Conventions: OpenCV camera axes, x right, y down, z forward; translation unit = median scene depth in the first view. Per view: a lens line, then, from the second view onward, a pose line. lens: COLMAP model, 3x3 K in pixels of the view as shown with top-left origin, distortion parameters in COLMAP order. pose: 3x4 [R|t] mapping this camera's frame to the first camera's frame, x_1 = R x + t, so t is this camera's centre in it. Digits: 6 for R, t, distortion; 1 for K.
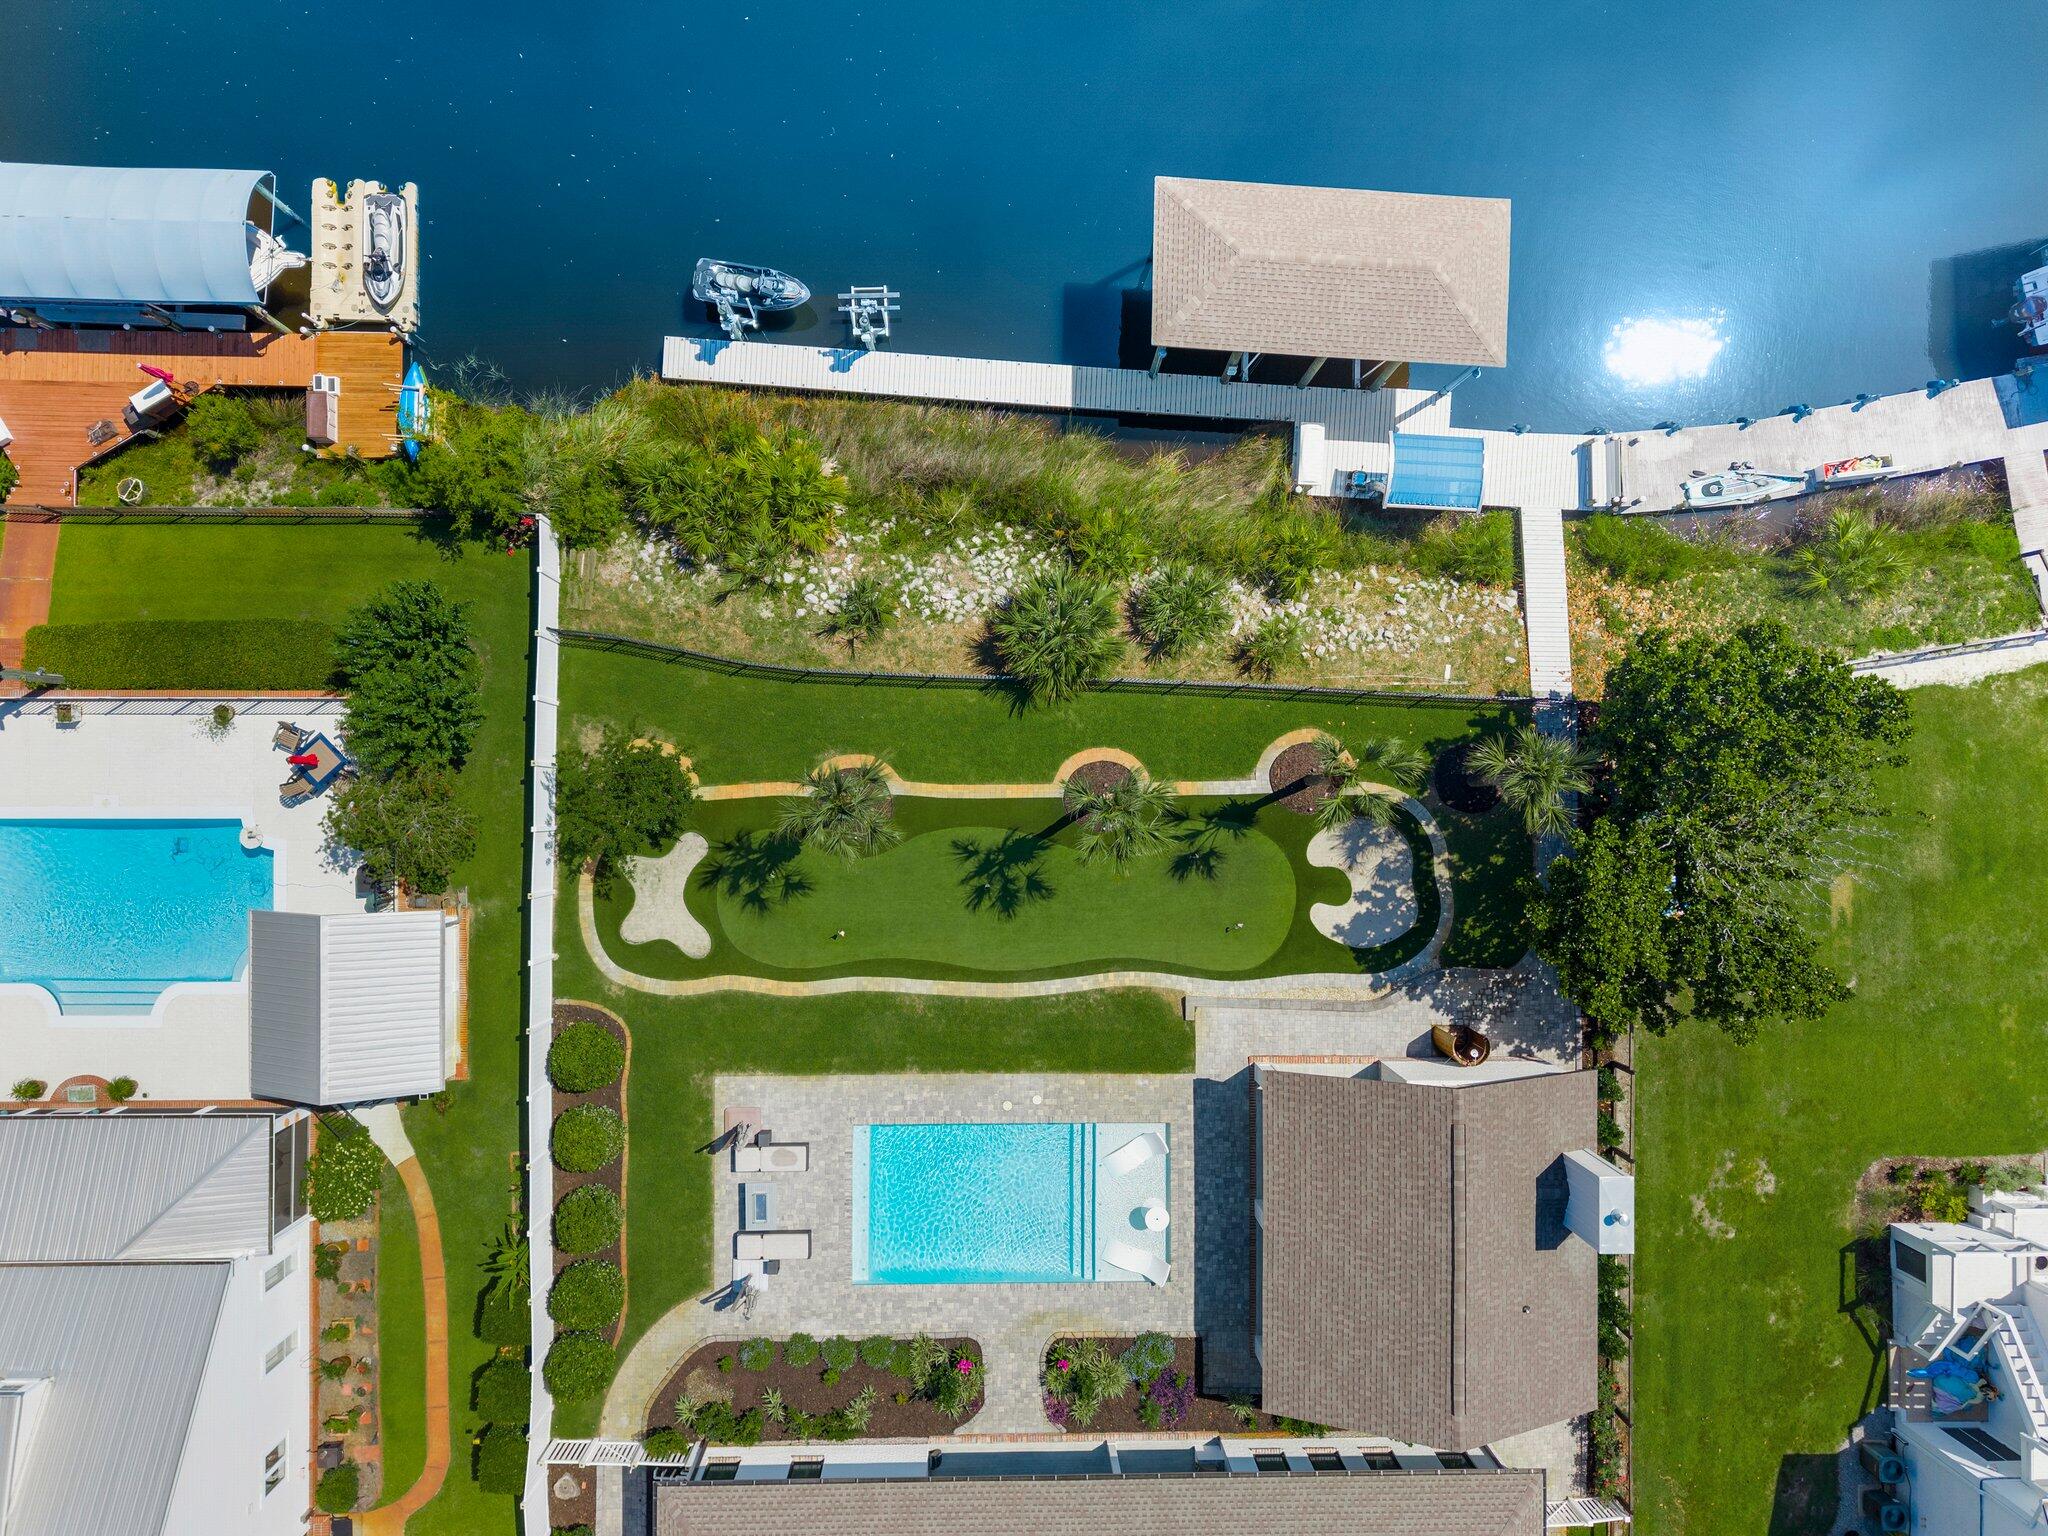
lens RADIAL K [[1443.0, 0, 1020.2], [0, 1443.0, 772.7], [0, 0, 1]] dist [0.058586, -0.086136]
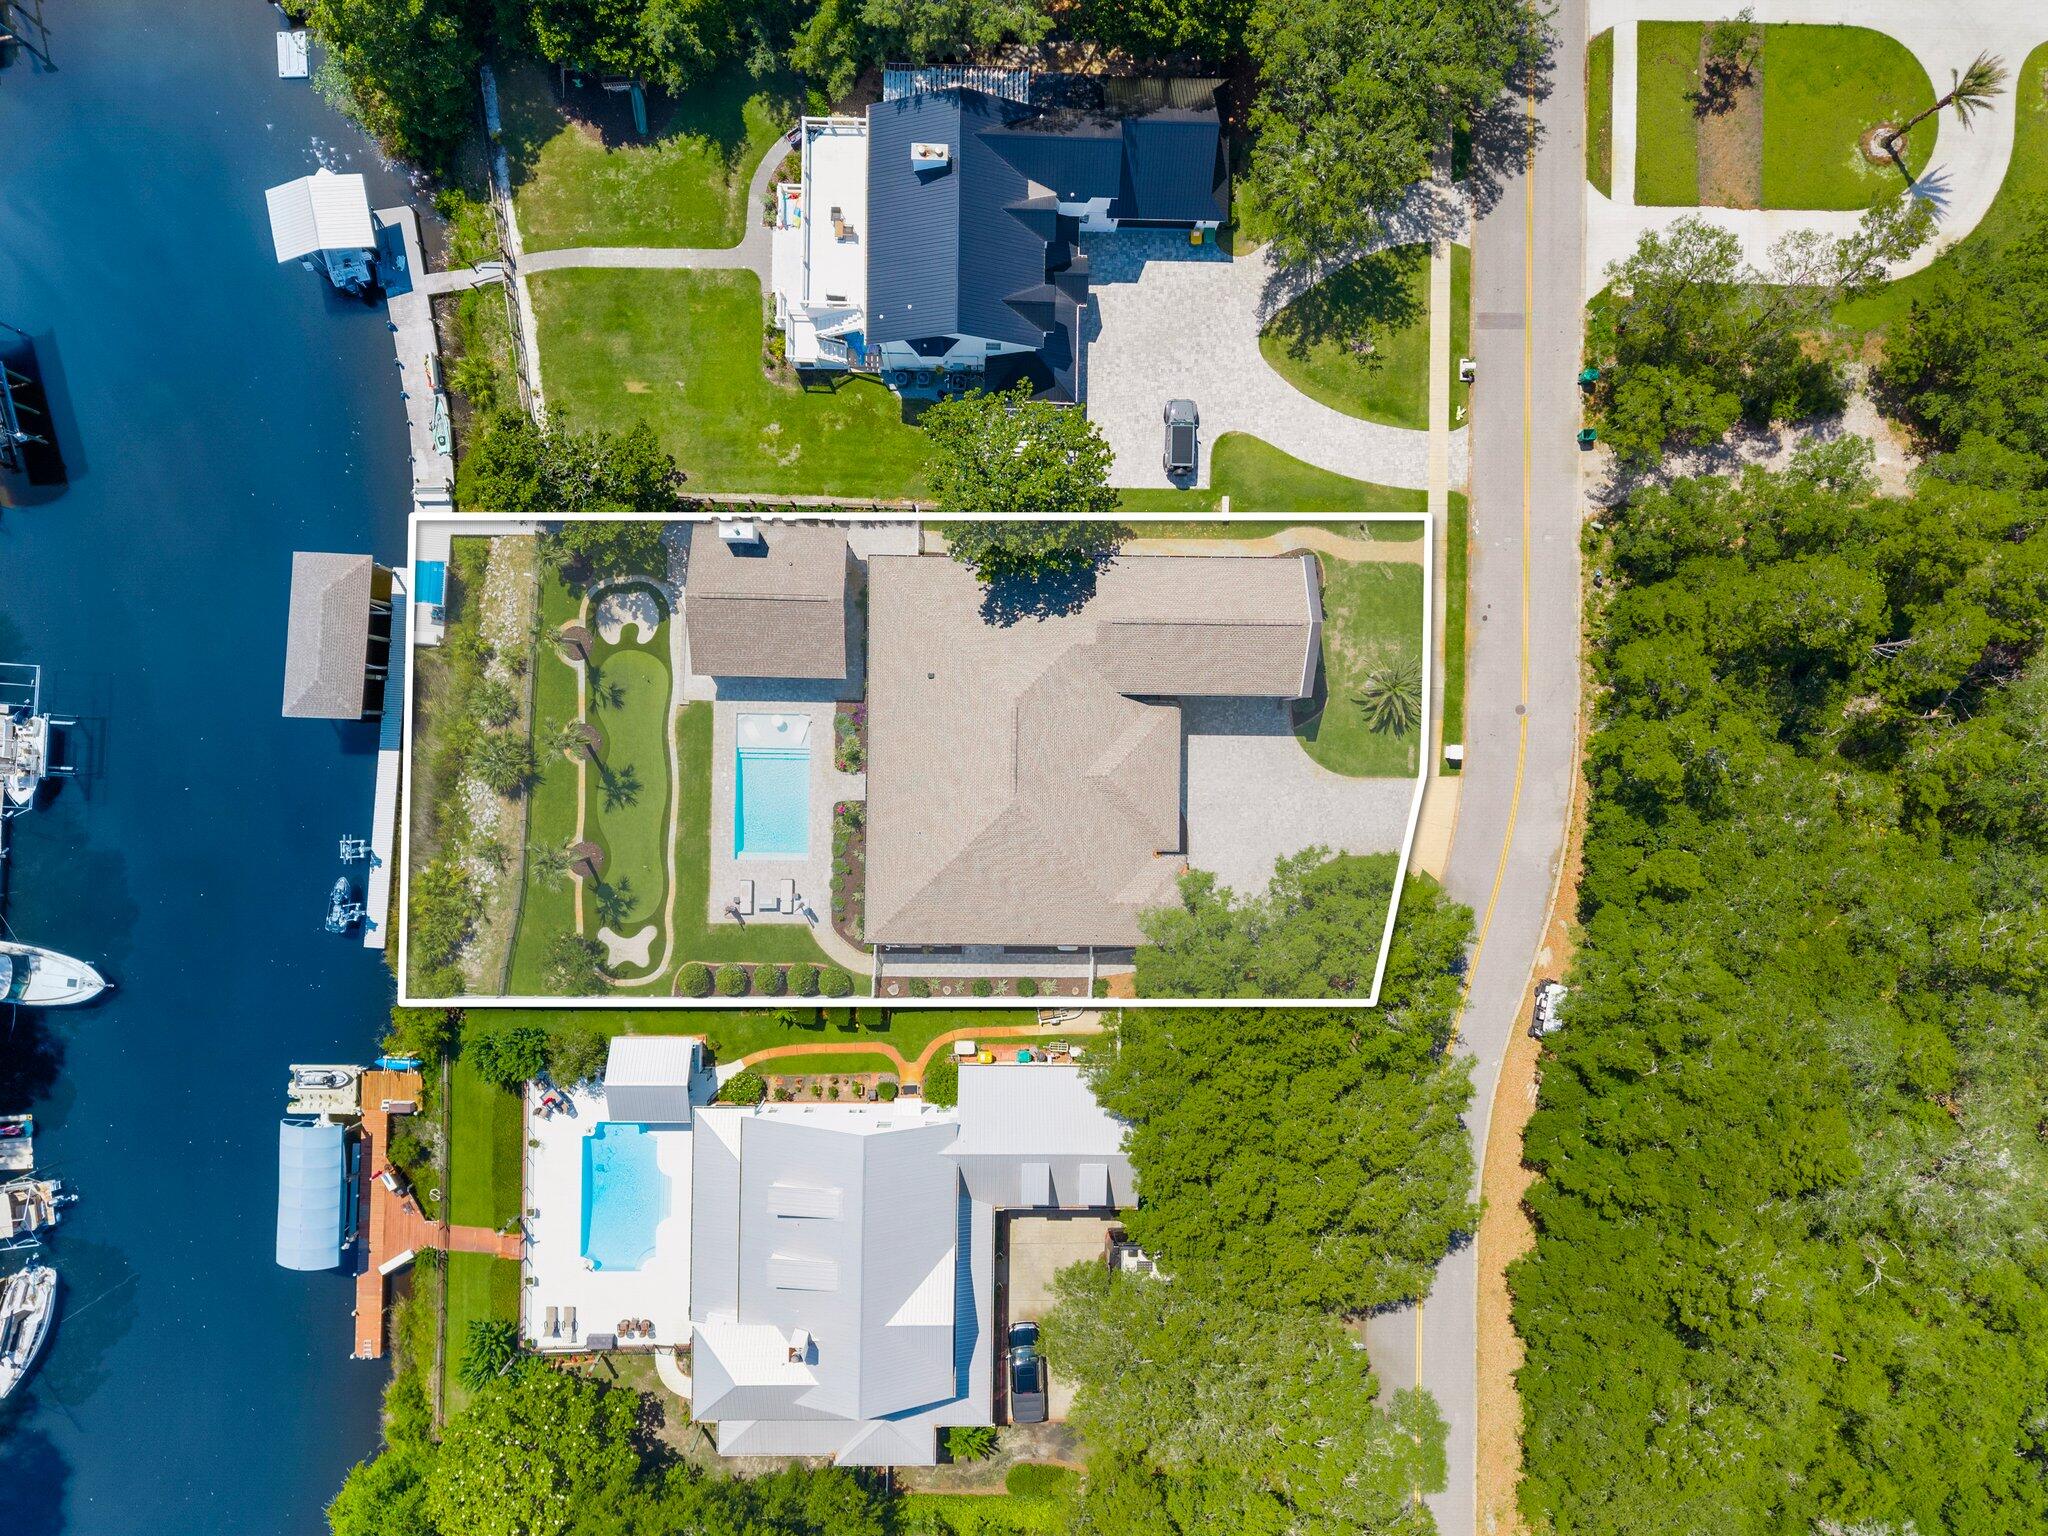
lens RADIAL K [[1425.0, 0, 1026.8], [0, 1425.0, 759.3], [0, 0, 1]] dist [0.002628, 0.000594]
pose [[0.013708, -0.999502, -0.028436, 0.098309], [0.998776, 0.012335, 0.047899, 0.561906], [-0.047524, -0.029057, 0.998447, -1.107210]]
